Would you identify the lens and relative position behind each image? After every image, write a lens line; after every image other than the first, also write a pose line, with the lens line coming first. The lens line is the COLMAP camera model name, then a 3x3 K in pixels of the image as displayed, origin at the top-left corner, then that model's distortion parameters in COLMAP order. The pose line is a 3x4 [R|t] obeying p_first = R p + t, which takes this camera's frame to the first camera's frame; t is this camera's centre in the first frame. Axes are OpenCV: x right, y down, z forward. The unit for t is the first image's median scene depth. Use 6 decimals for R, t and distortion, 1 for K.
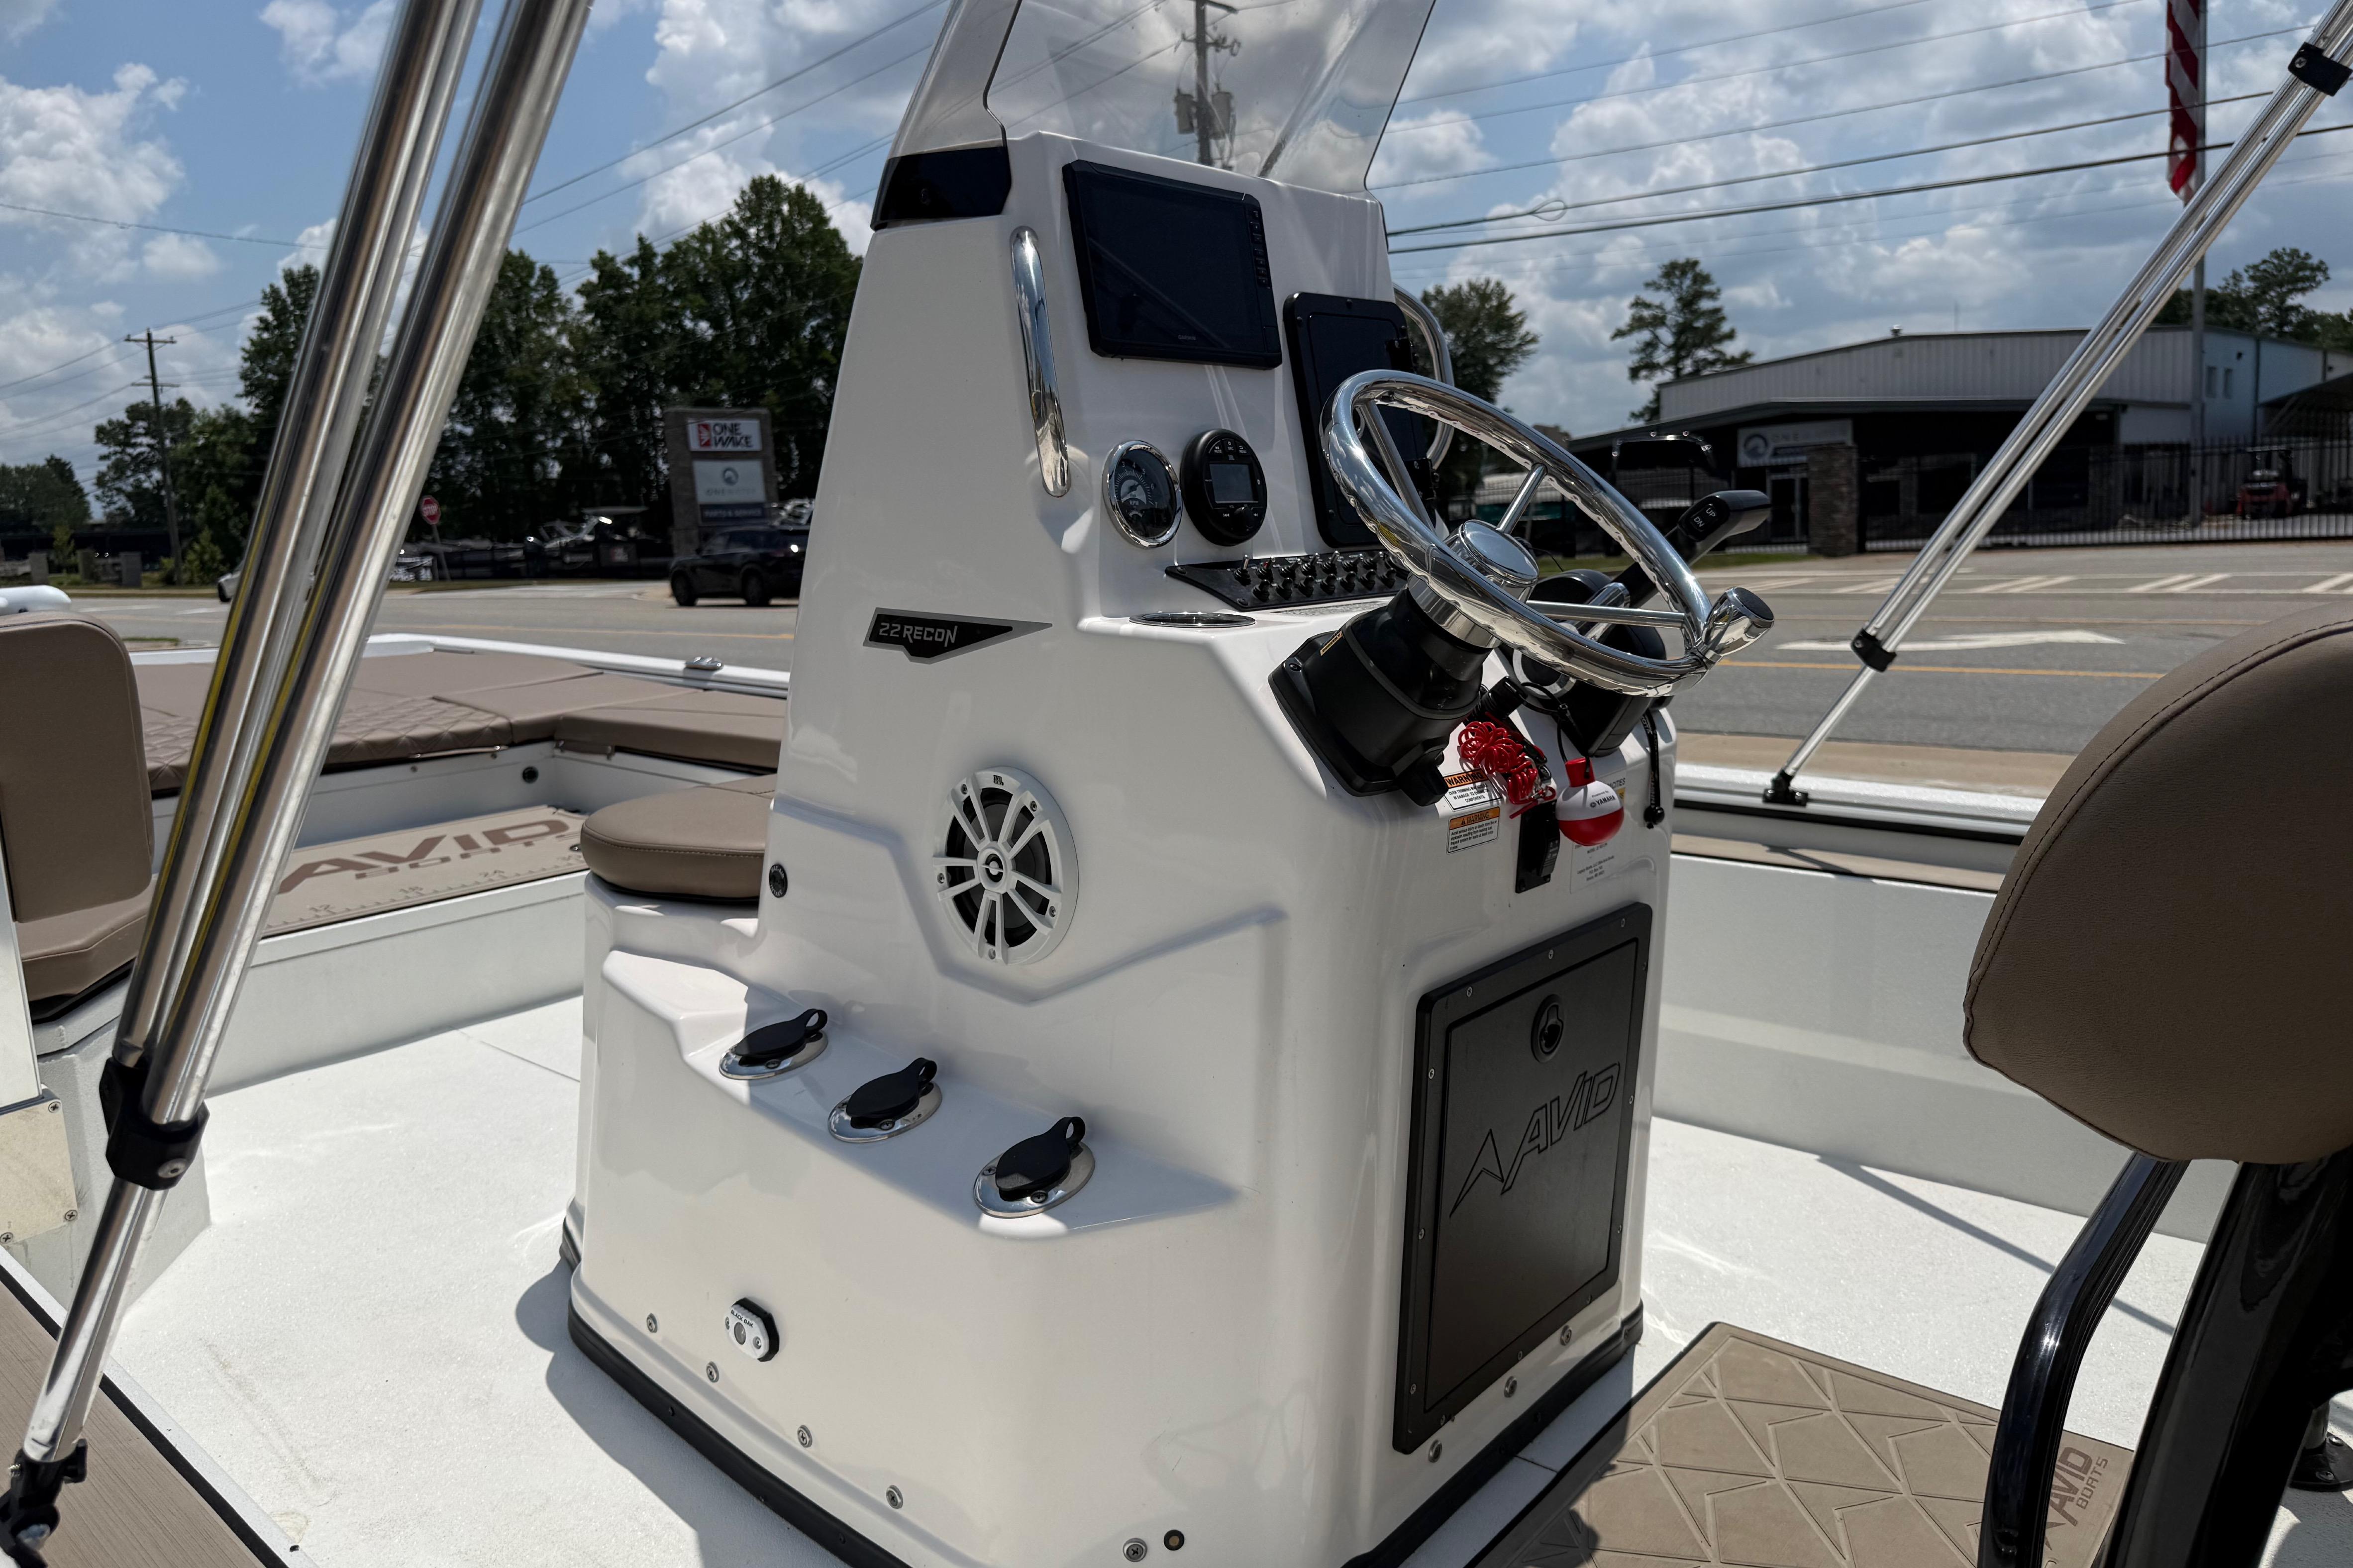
lens RADIAL K [[1664.7, 0, 1172.6], [0, 1664.7, 774.0], [0, 0, 1]] dist [0.032669, -0.048298]
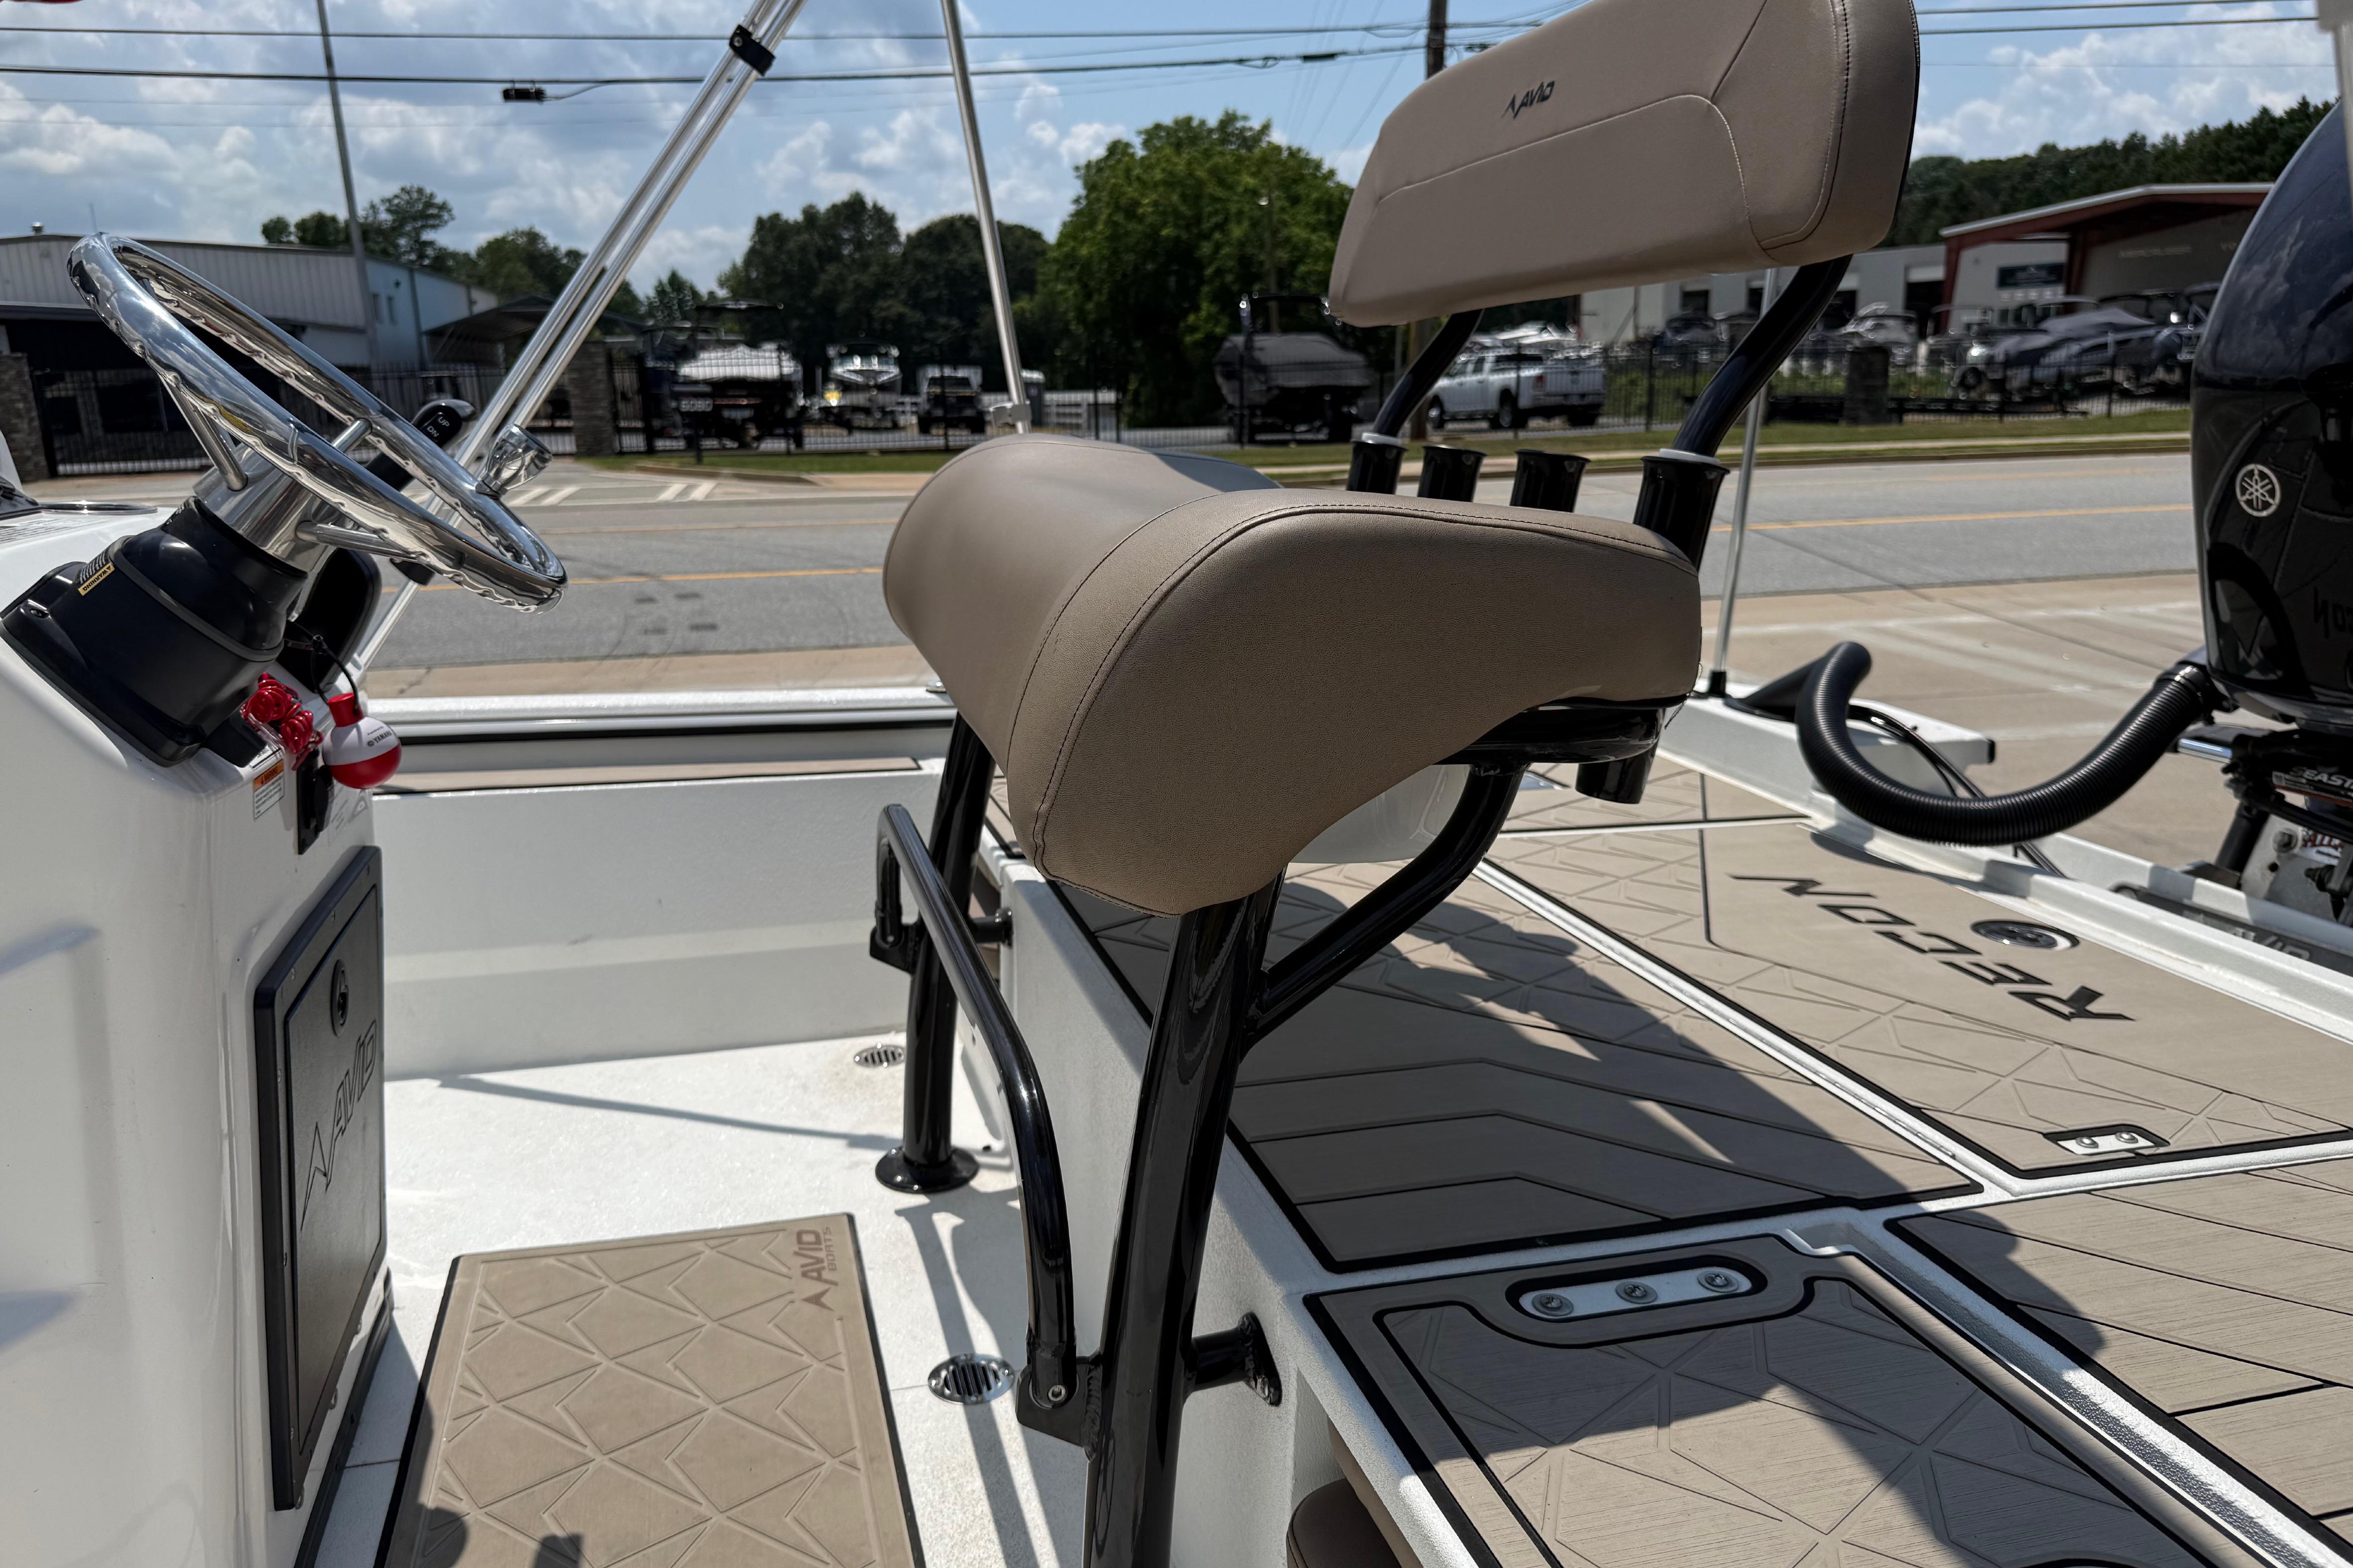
lens RADIAL K [[1670.8, 0, 1128.3], [0, 1670.8, 787.8], [0, 0, 1]] dist [0.070175, -0.102134]
pose [[0.579024, -0.164212, 0.798602, -0.210173], [0.122518, 0.985909, 0.113896, -0.009524], [-0.806053, 0.031895, 0.590984, 0.095817]]
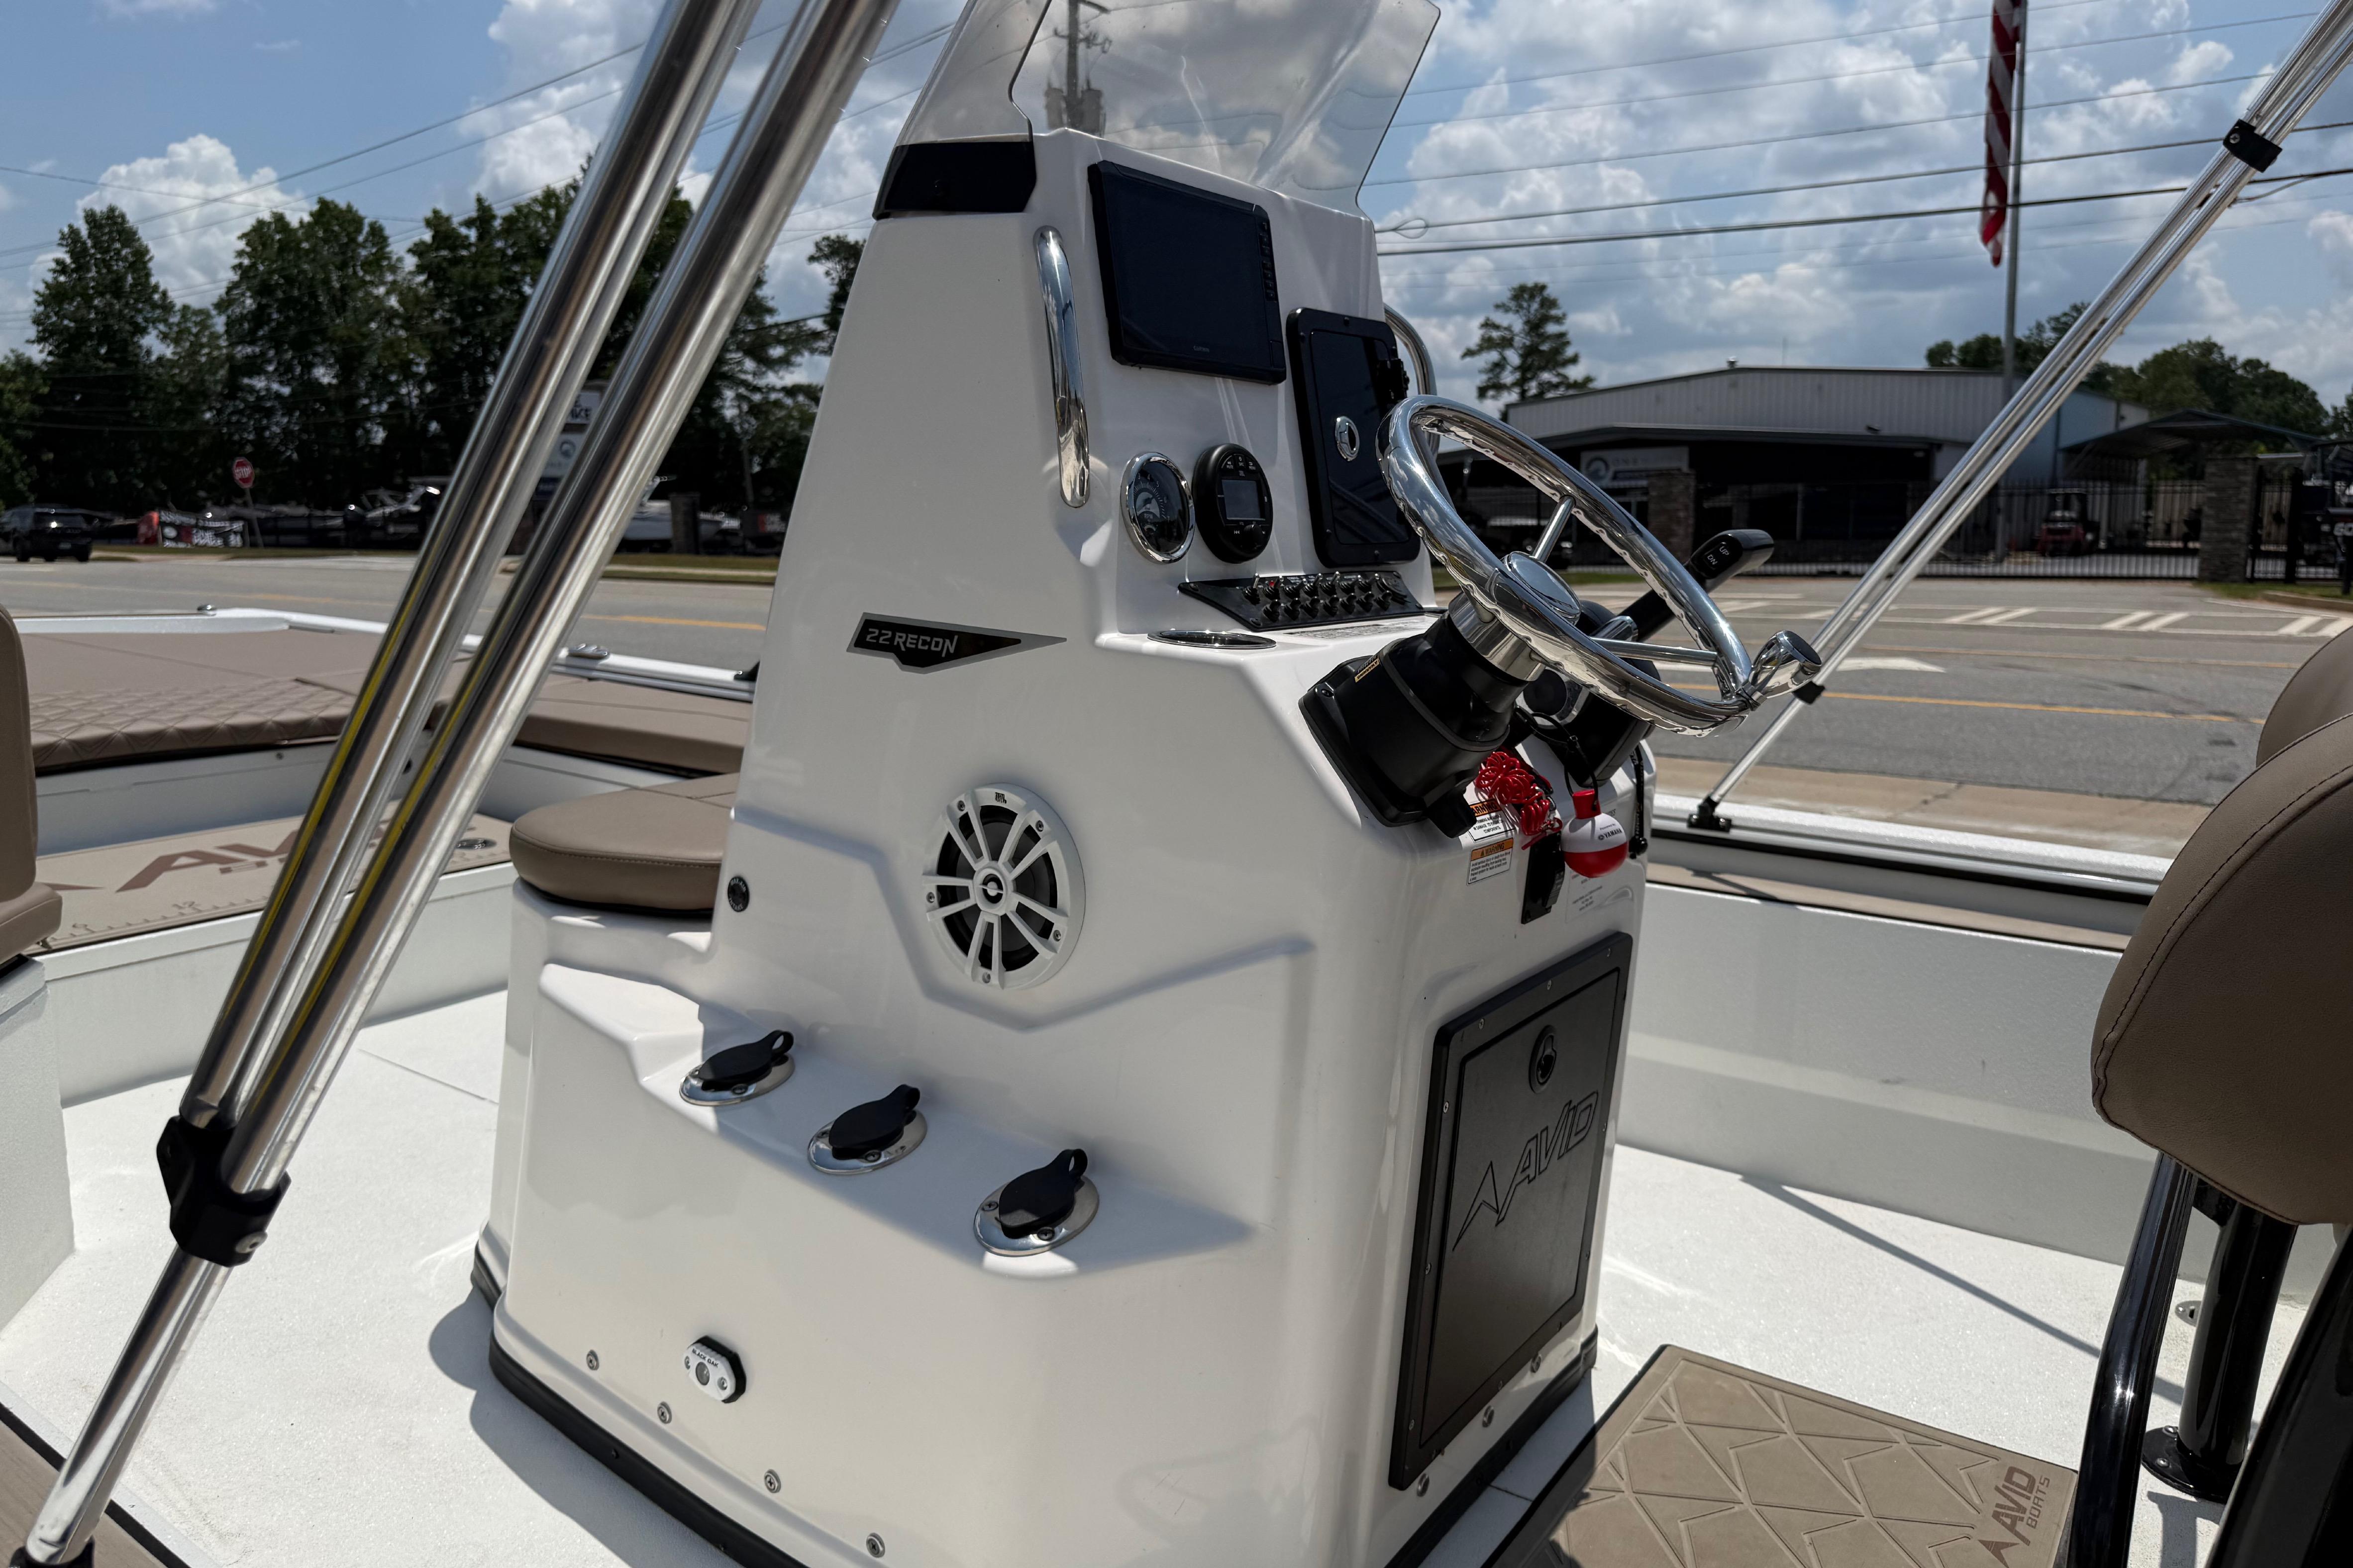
lens RADIAL K [[1666.6, 0, 1194.7], [0, 1666.6, 772.8], [0, 0, 1]] dist [0.028984, -0.038699]
pose [[0.994194, 0.025731, 0.104485, -0.079733], [-0.025720, 0.999668, -0.001453, -0.010452], [-0.104487, -0.001242, 0.994525, 0.024196]]
